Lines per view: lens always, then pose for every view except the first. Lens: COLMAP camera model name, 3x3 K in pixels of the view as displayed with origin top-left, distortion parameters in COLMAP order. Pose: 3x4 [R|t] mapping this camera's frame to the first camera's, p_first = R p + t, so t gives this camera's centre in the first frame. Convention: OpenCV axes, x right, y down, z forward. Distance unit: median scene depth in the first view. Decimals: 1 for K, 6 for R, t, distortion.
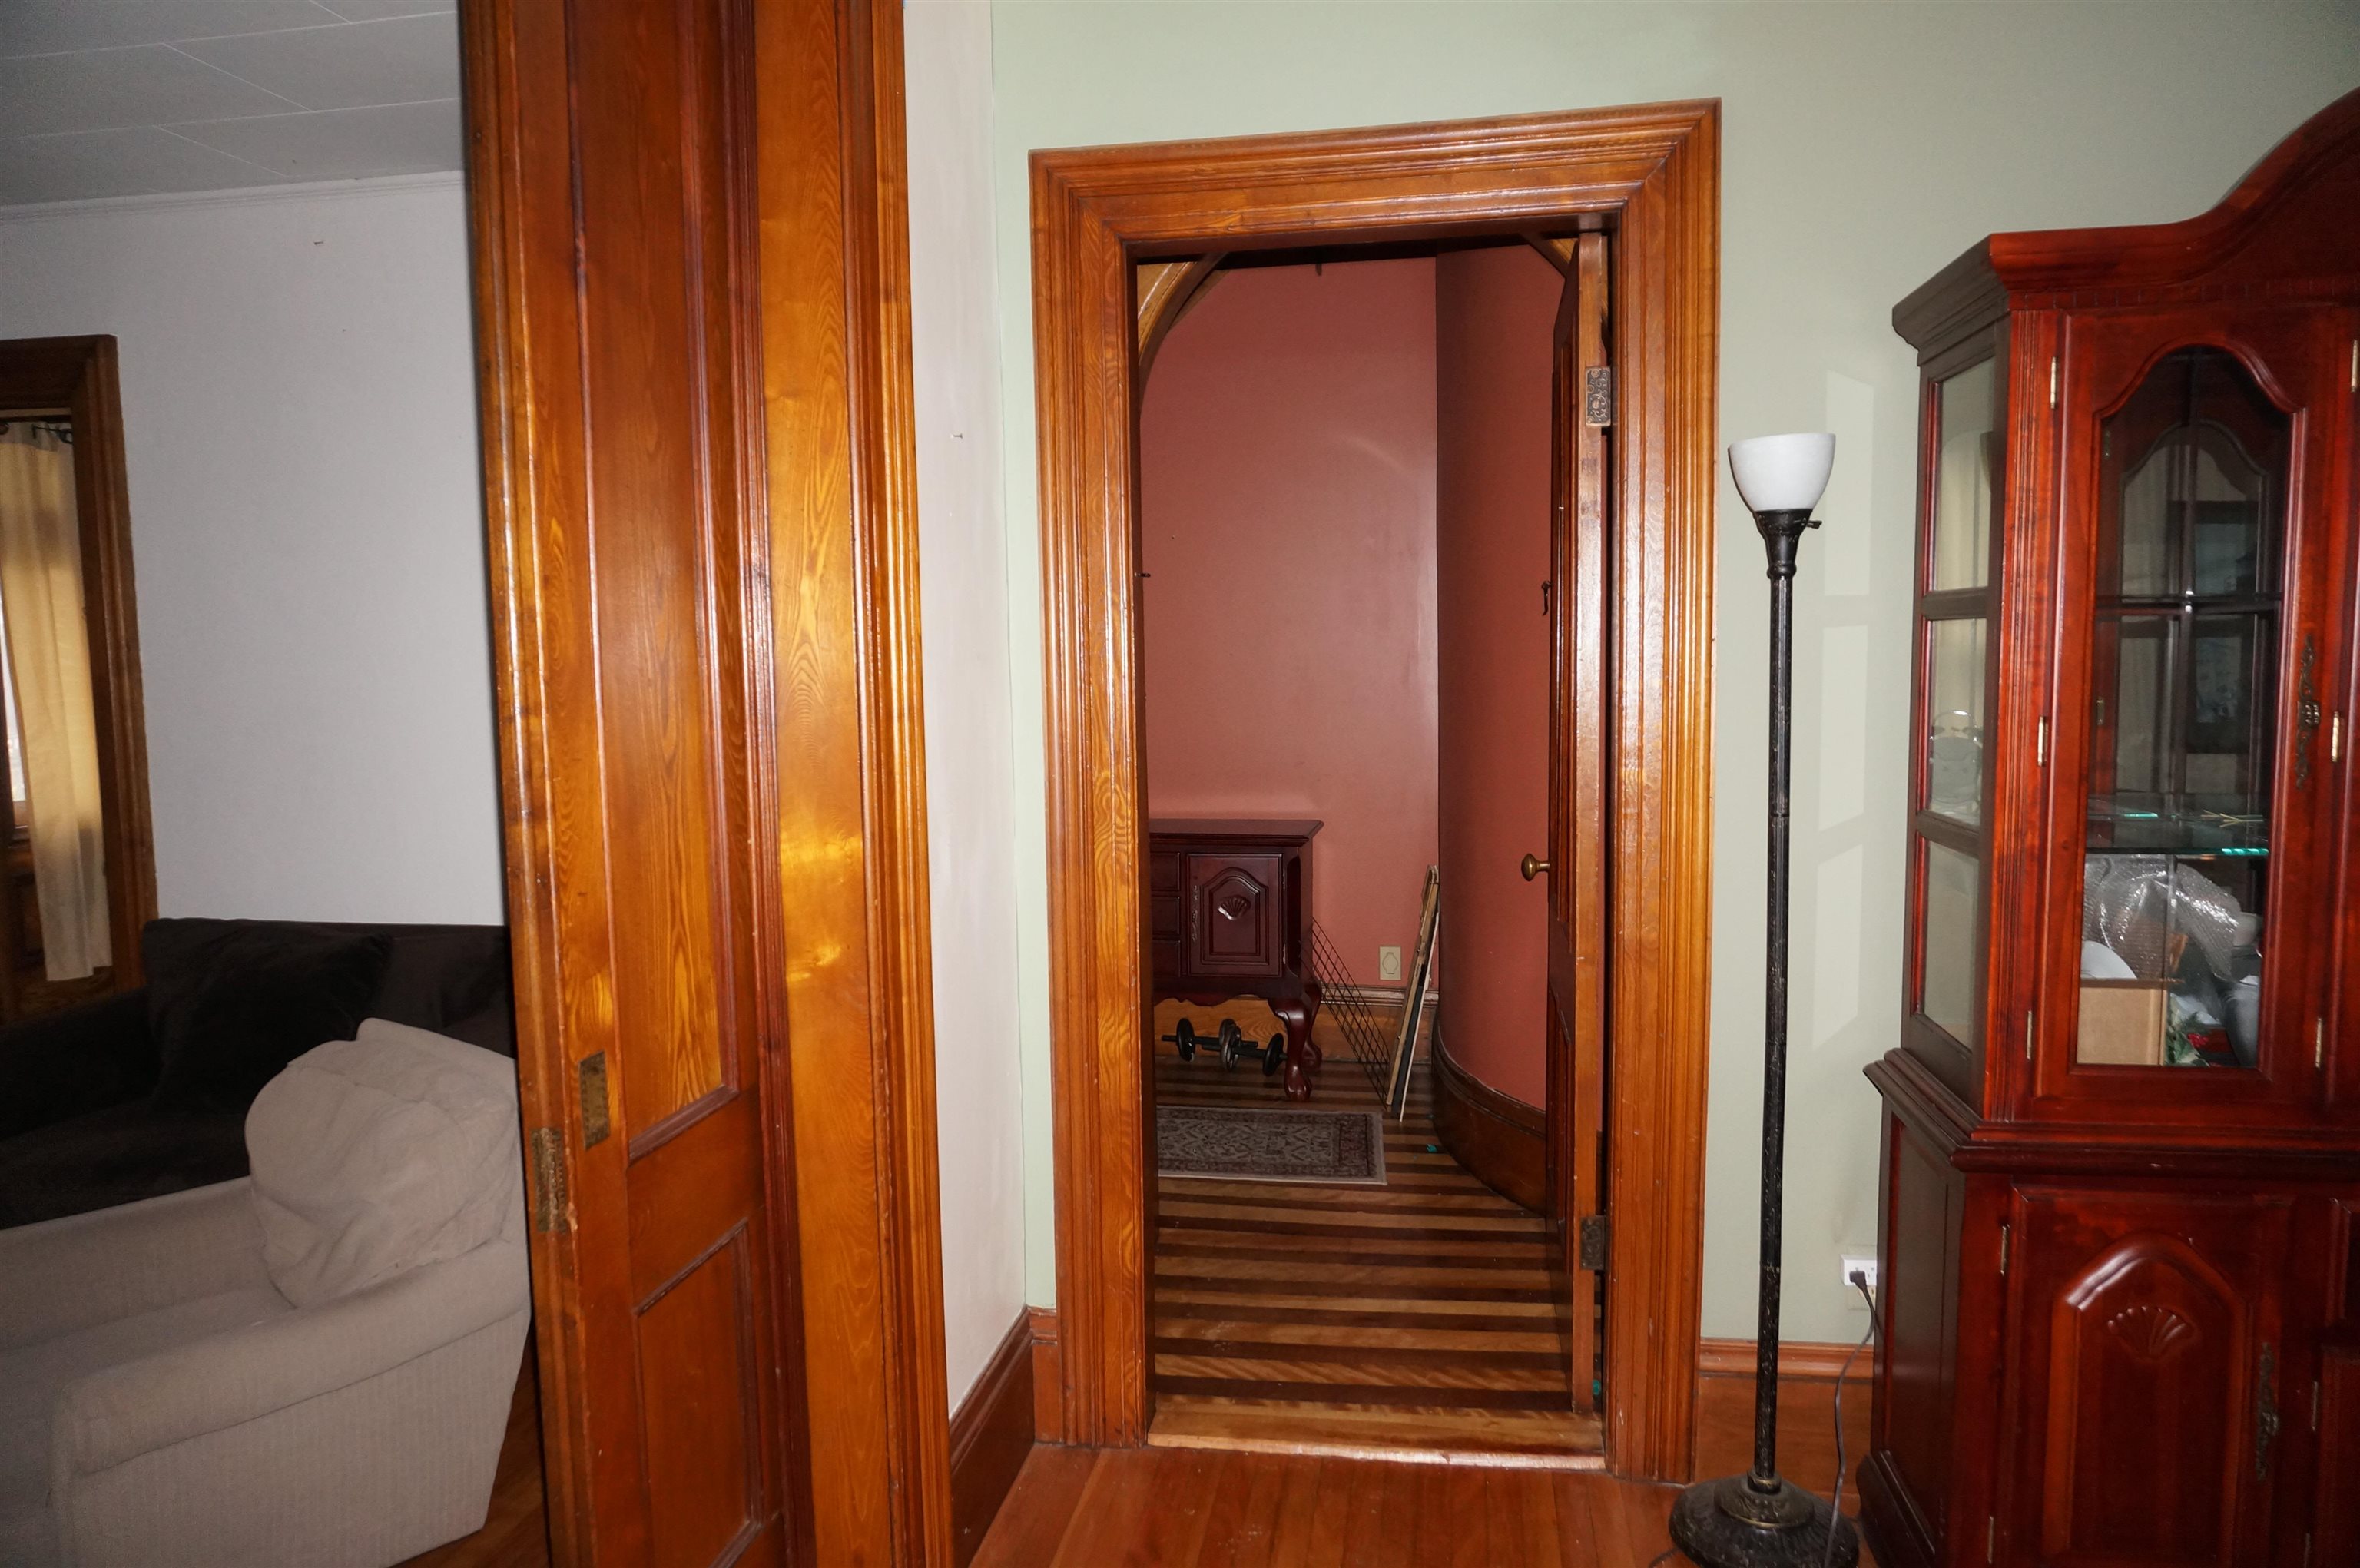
lens RADIAL K [[1570.6, 0, 1175.5], [0, 1570.6, 793.3], [0, 0, 1]] dist [-0.042135, 0.011295]
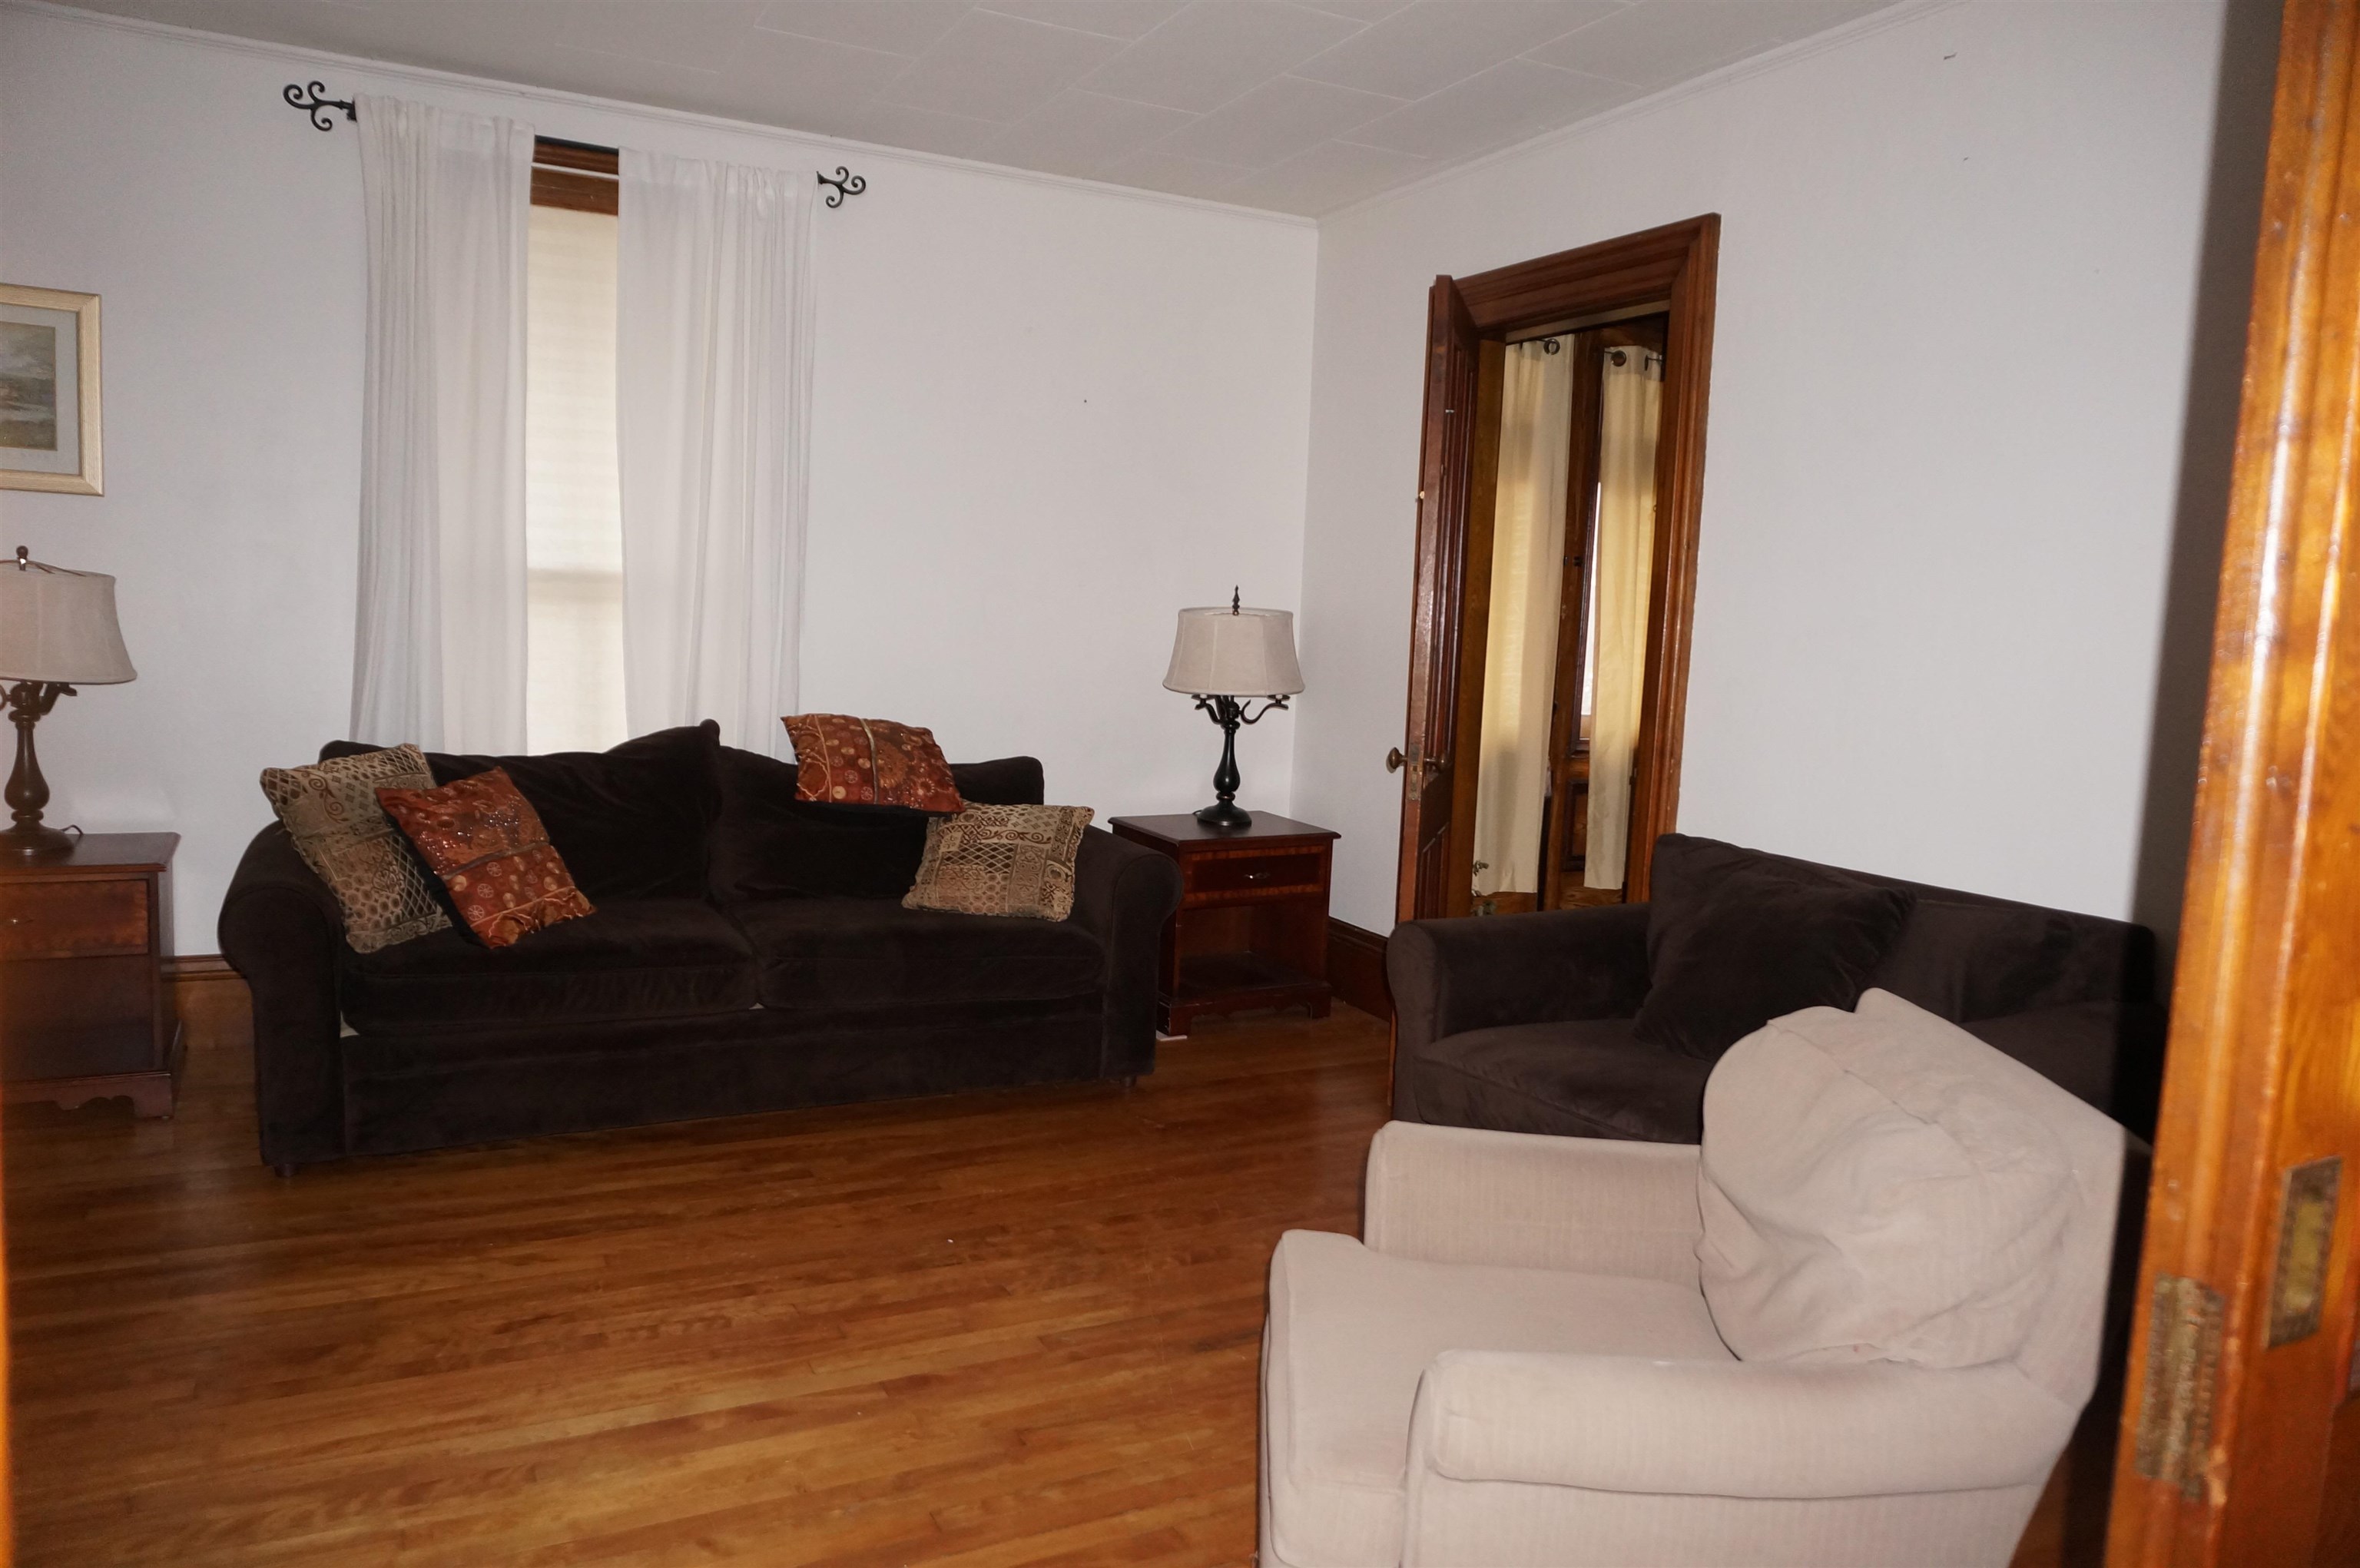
lens RADIAL K [[1570.6, 0, 1237.2], [0, 1570.6, 806.8], [0, 0, 1]] dist [-0.042135, 0.011295]
pose [[0.630013, 0.137751, -0.764270, -0.173036], [-0.127237, 0.989153, 0.073399, 0.048855], [0.766091, 0.051001, 0.640706, 0.318758]]
